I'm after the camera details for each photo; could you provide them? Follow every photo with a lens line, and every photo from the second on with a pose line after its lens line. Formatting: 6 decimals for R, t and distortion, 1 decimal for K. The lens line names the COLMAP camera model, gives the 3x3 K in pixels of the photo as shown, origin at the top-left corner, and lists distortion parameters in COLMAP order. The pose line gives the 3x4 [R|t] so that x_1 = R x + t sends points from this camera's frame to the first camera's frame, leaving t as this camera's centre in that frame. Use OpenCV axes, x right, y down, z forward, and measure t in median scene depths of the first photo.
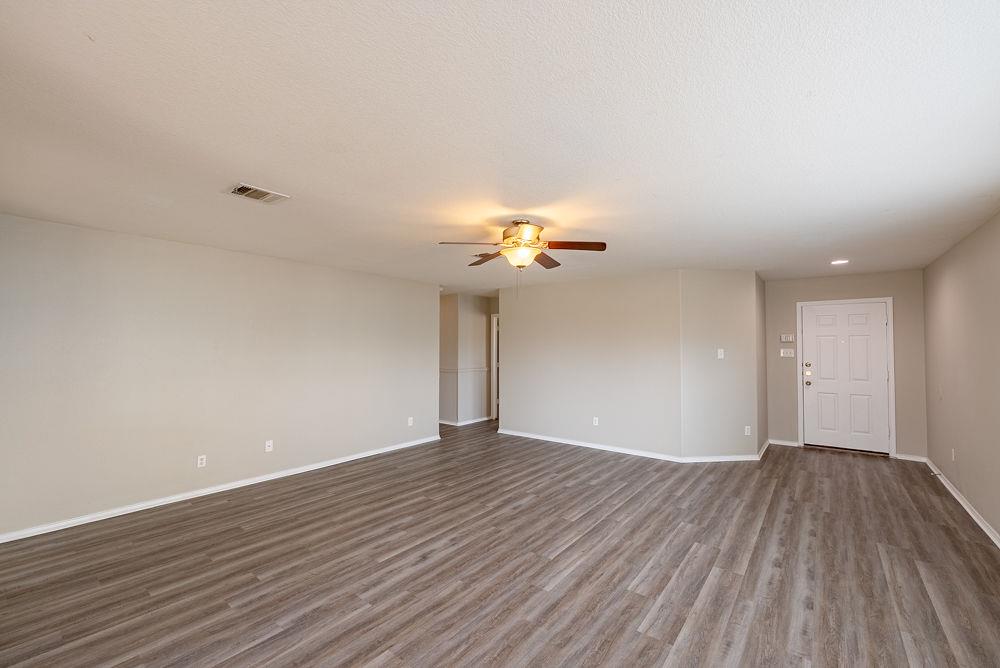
lens RADIAL K [[415.2, 0, 500.0], [0, 415.2, 334.0], [0, 0, 1]] dist [-0.001110, 0.000107]
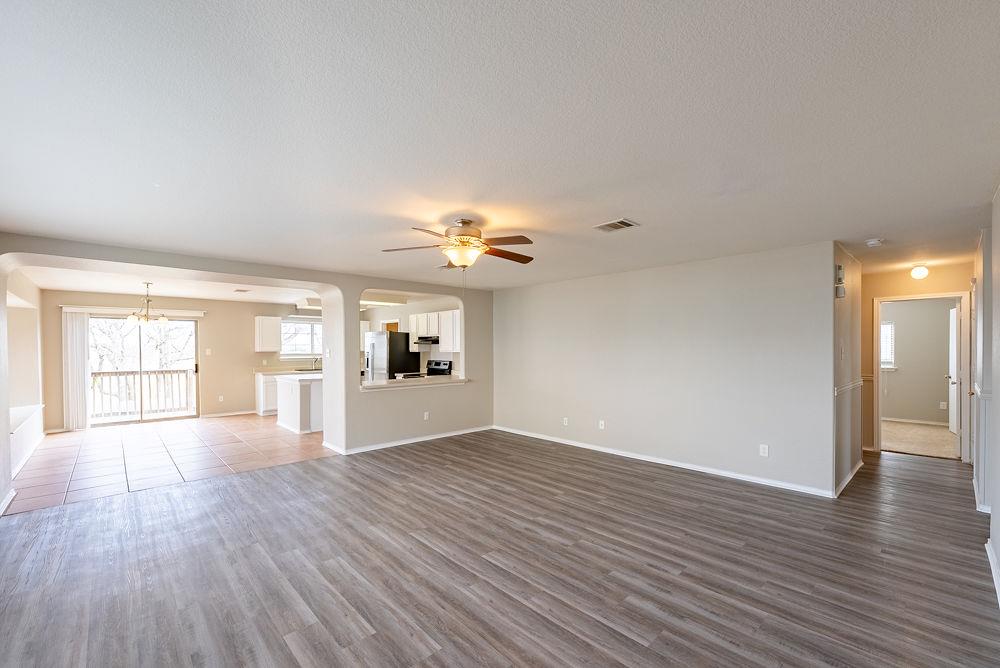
lens RADIAL K [[423.2, 0, 505.1], [0, 423.2, 352.9], [0, 0, 1]] dist [0.000260, 0.000059]
pose [[-0.152844, 0.010153, -0.988198, 1.025235], [0.034251, 0.999401, 0.004970, 0.043512], [0.987657, -0.033087, -0.153100, 1.217548]]
